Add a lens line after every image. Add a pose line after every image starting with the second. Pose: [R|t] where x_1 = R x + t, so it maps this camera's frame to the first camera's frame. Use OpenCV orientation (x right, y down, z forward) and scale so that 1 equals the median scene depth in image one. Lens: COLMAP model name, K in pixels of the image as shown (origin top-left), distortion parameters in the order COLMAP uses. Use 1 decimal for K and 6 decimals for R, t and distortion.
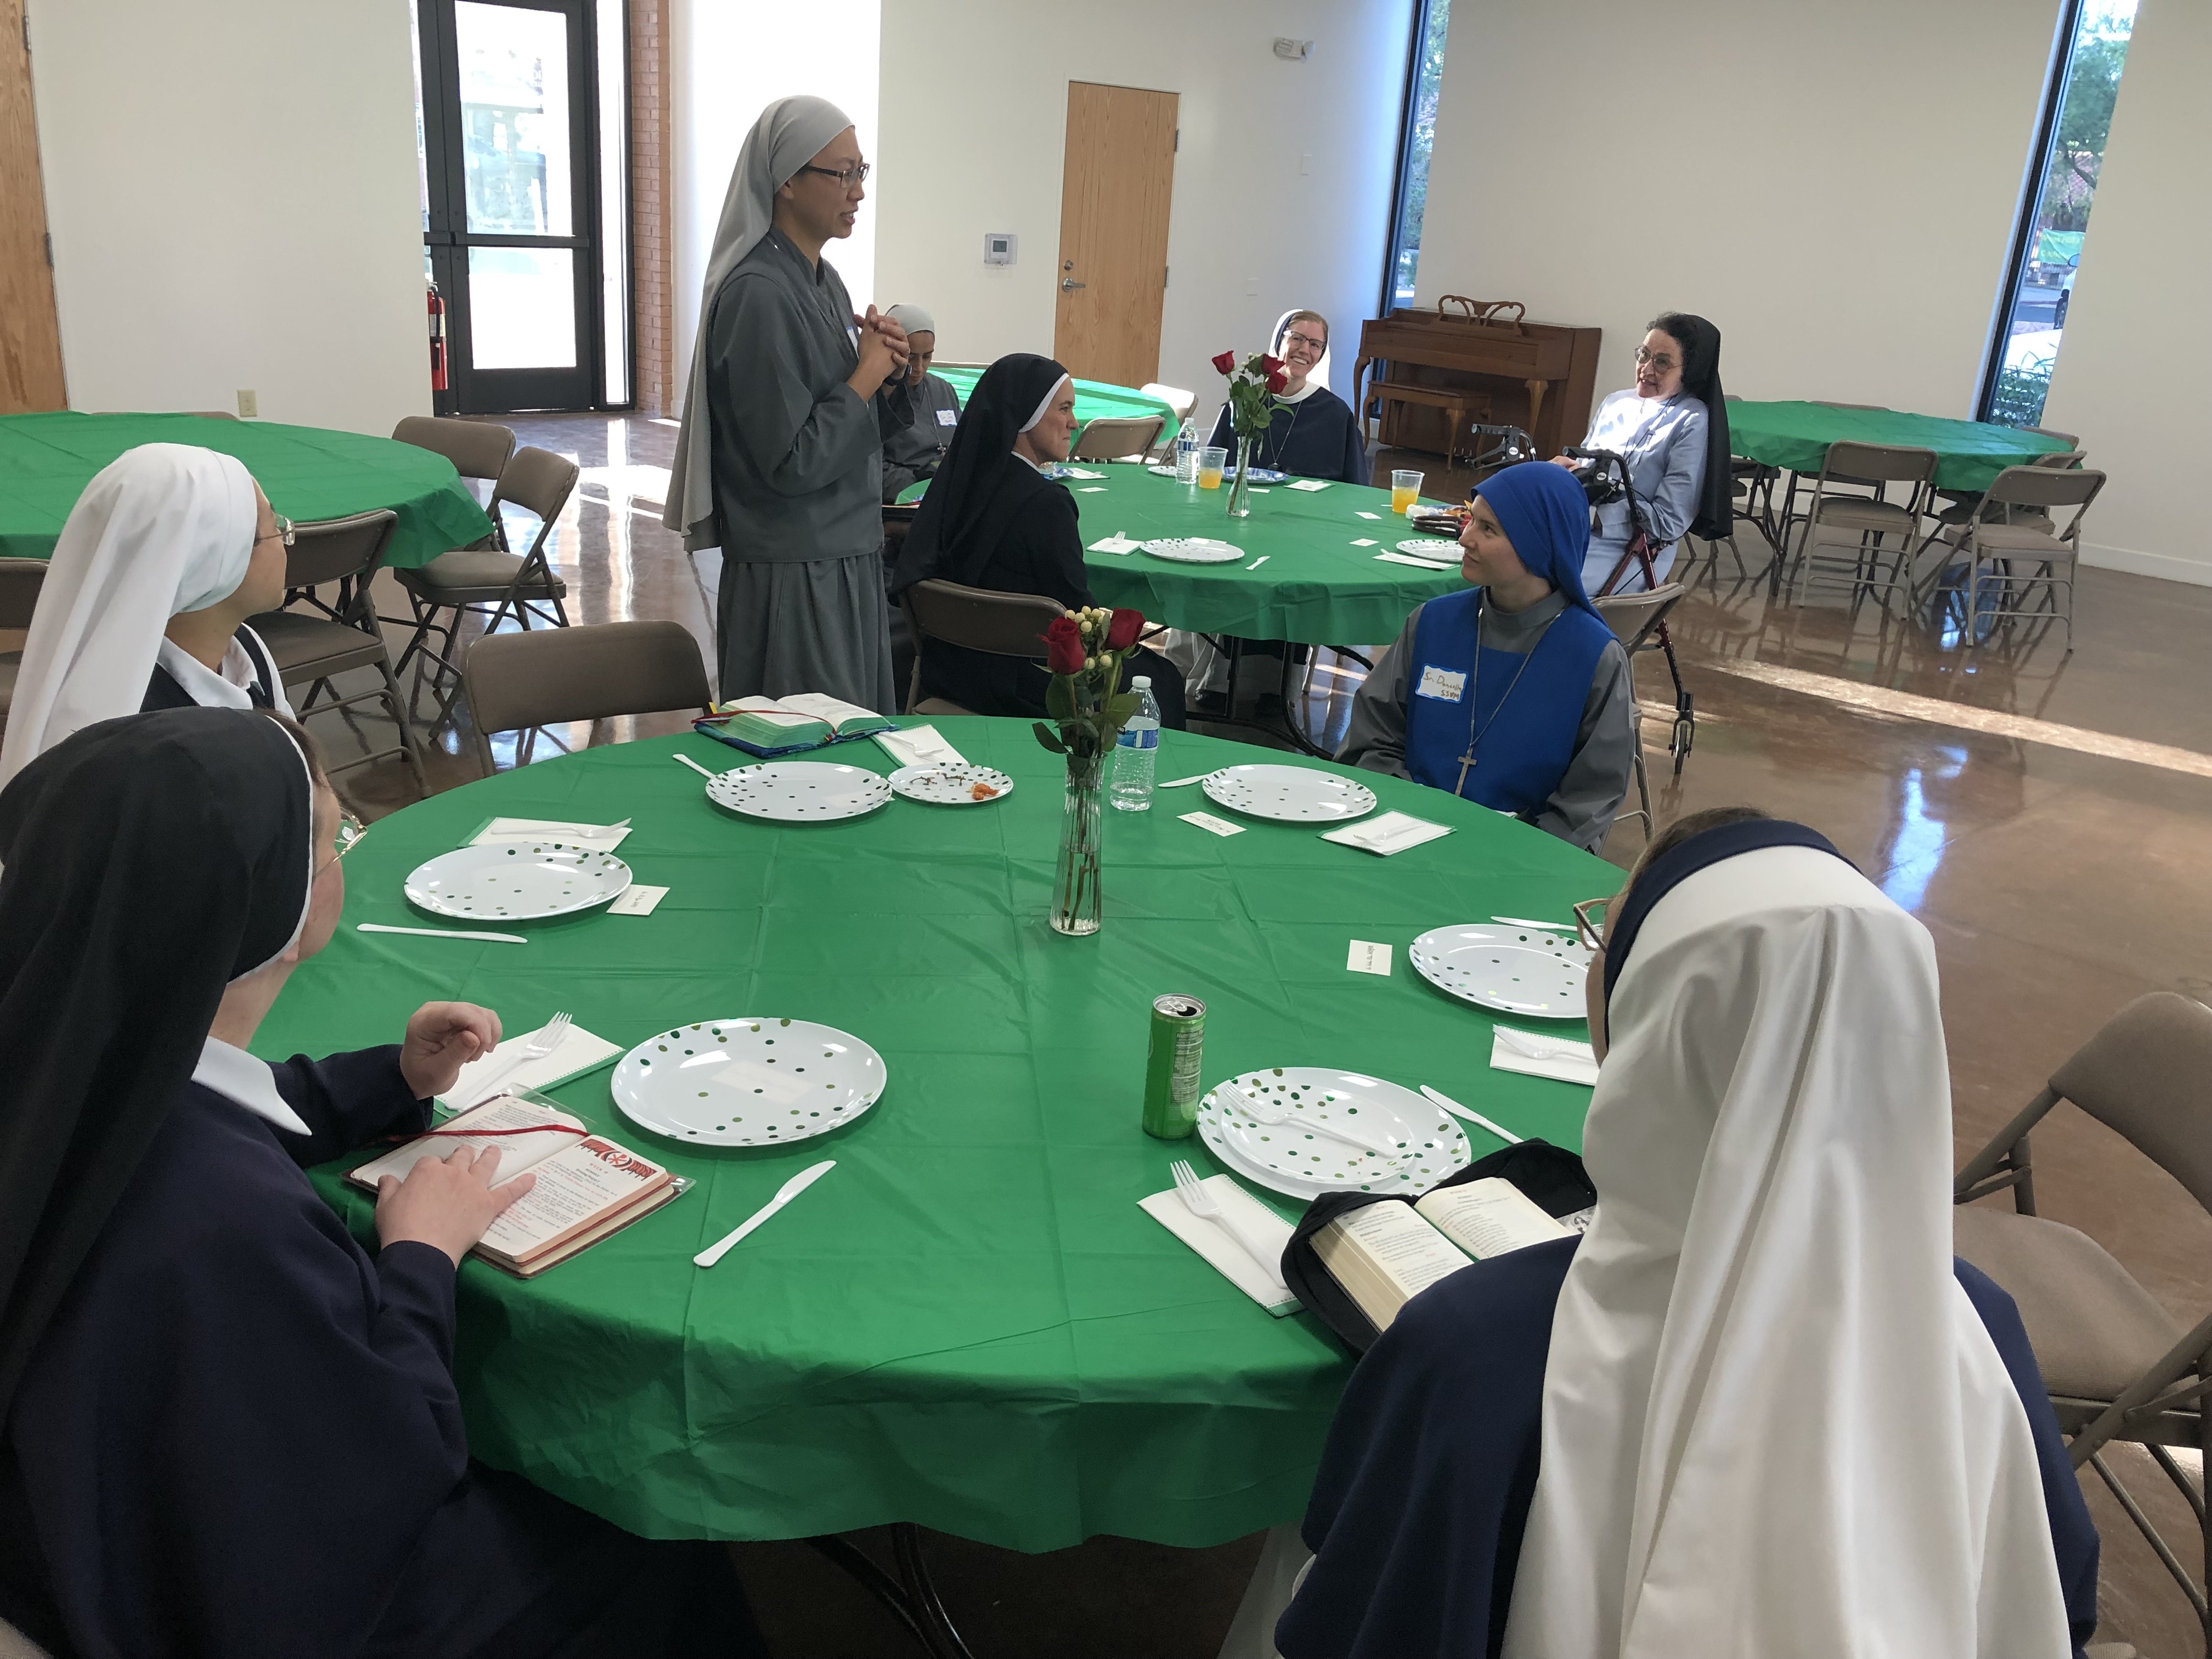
lens RADIAL K [[1992.3, 0, 1106.0], [0, 1992.3, 829.5], [0, 0, 1]] dist [-0.000066, -0.006805]
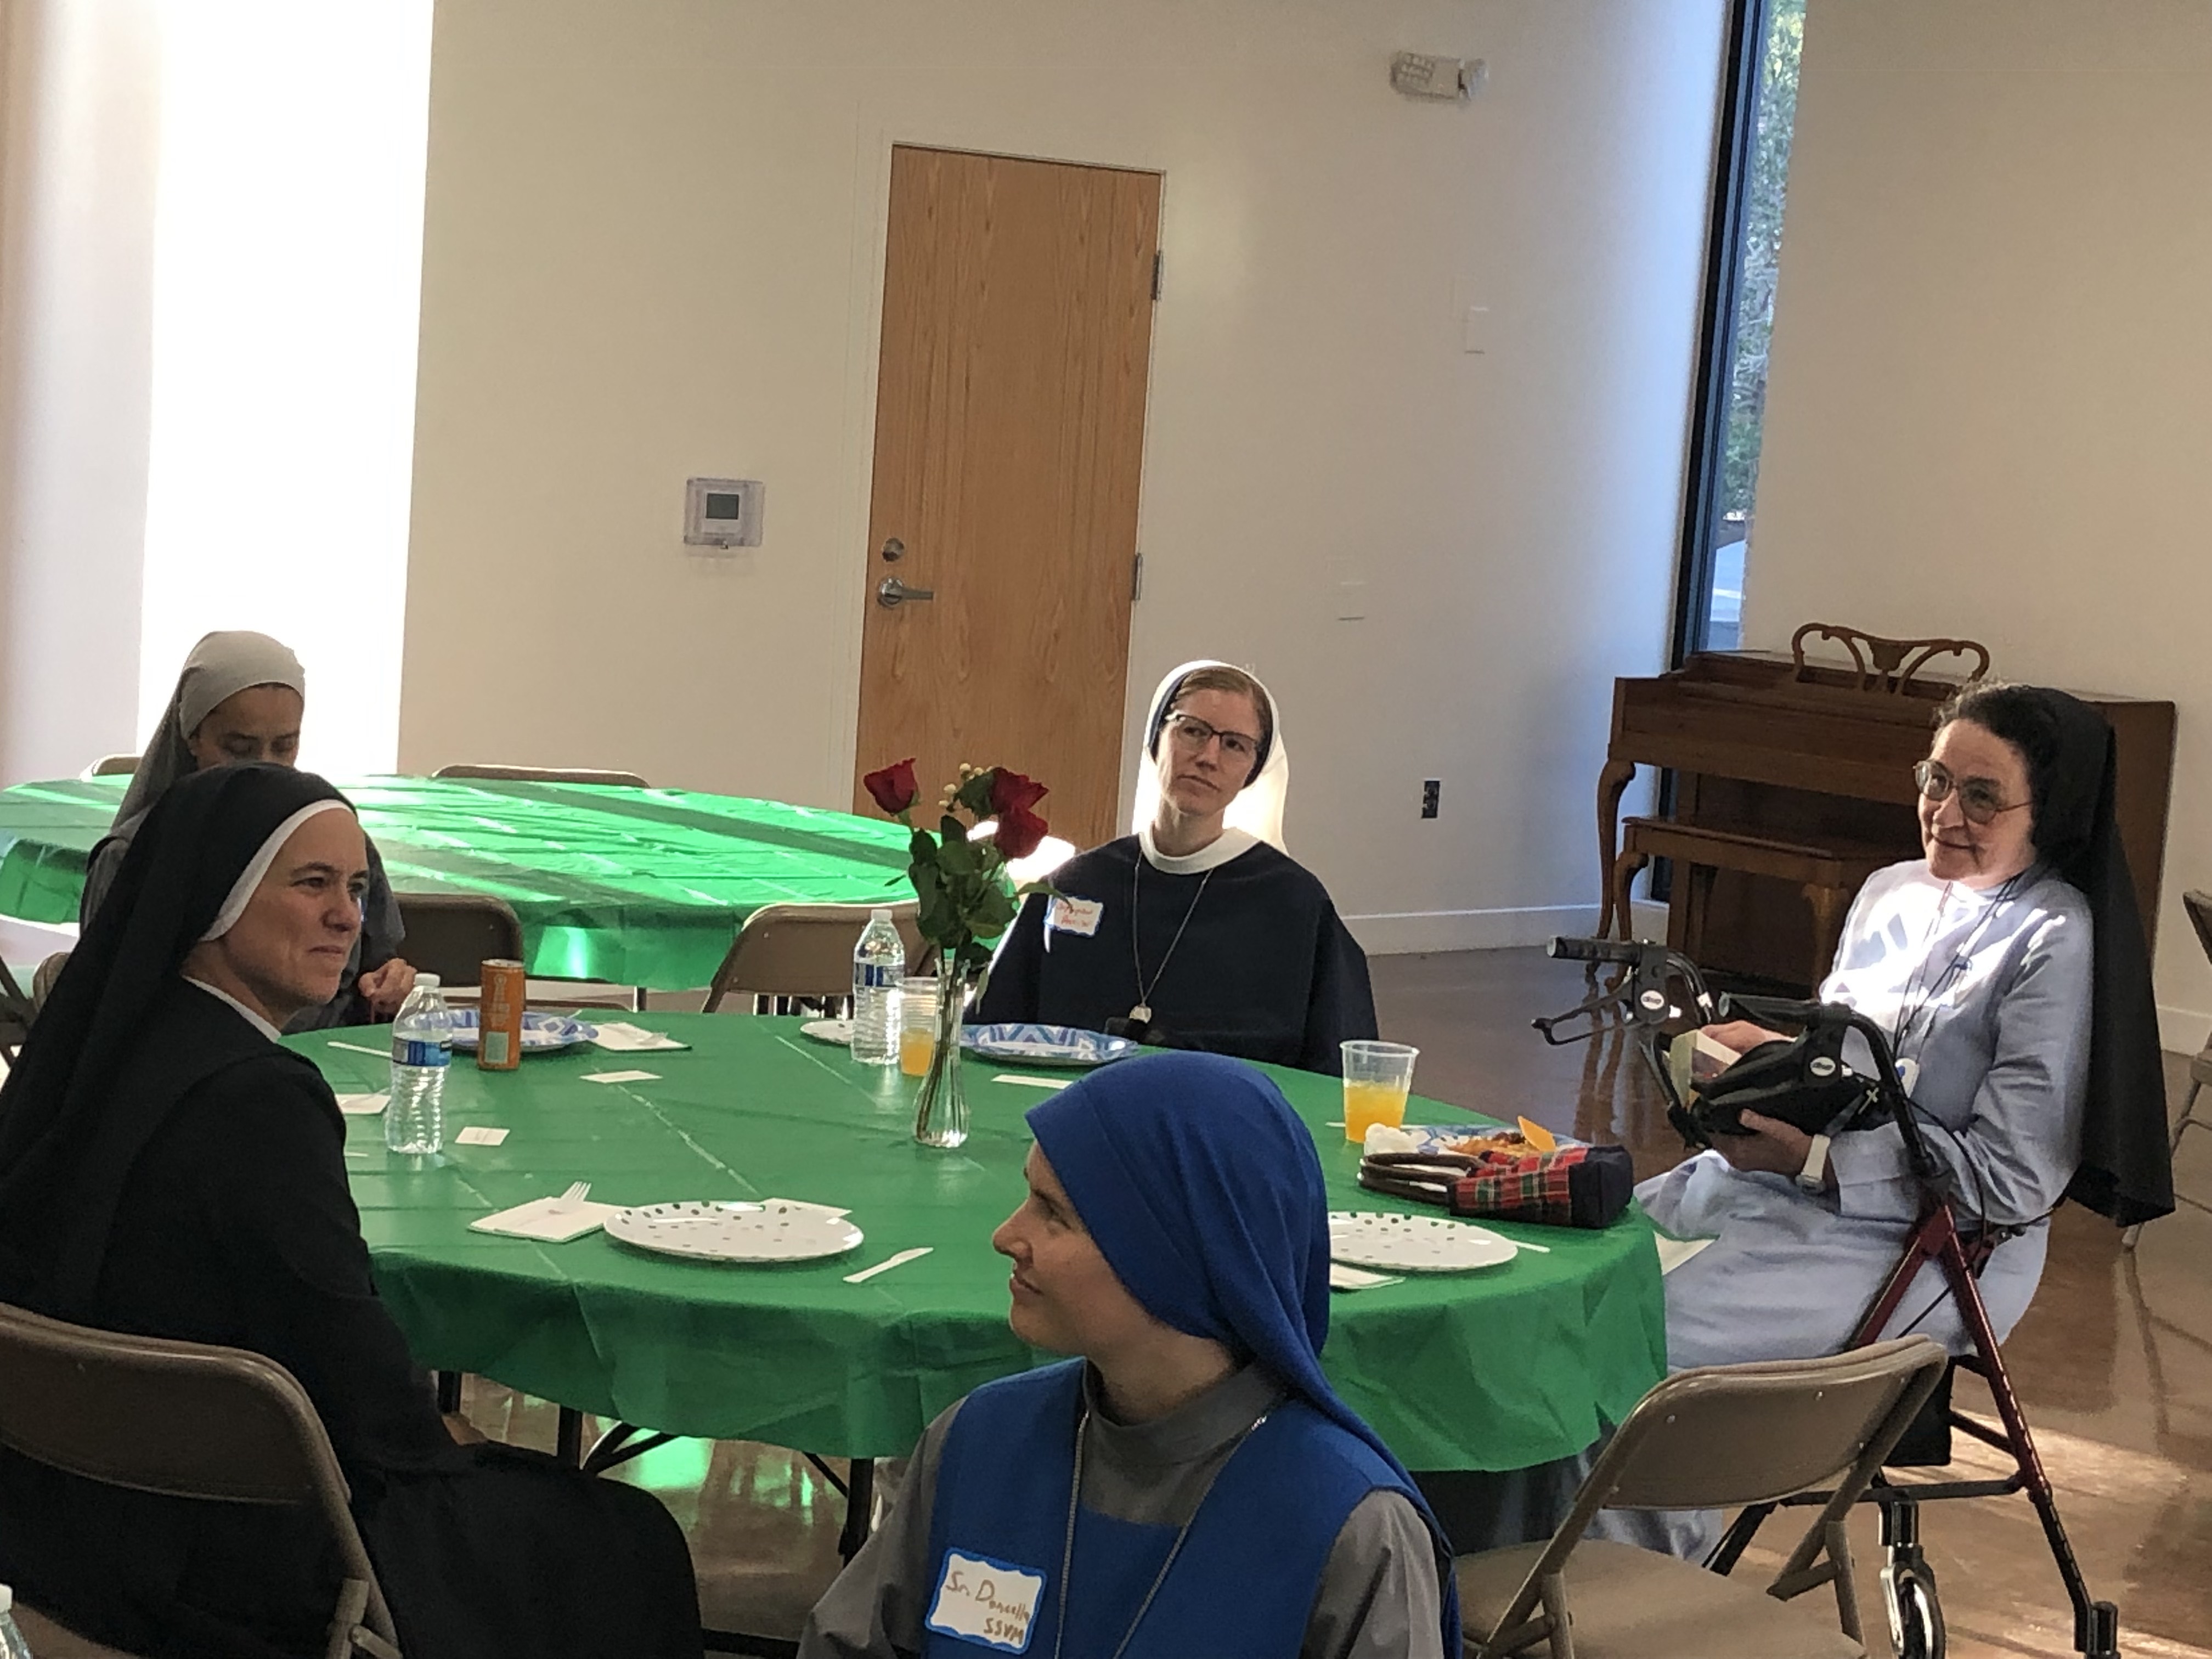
lens RADIAL K [[4656.7, 0, 1106.0], [0, 4656.7, 829.5], [0, 0, 1]] dist [0.894360, -13.920487]
pose [[0.998906, 0.013363, -0.044809, 0.140298], [-0.022589, 0.976964, -0.212205, -0.014801], [0.040941, 0.212985, 0.976197, 0.032909]]
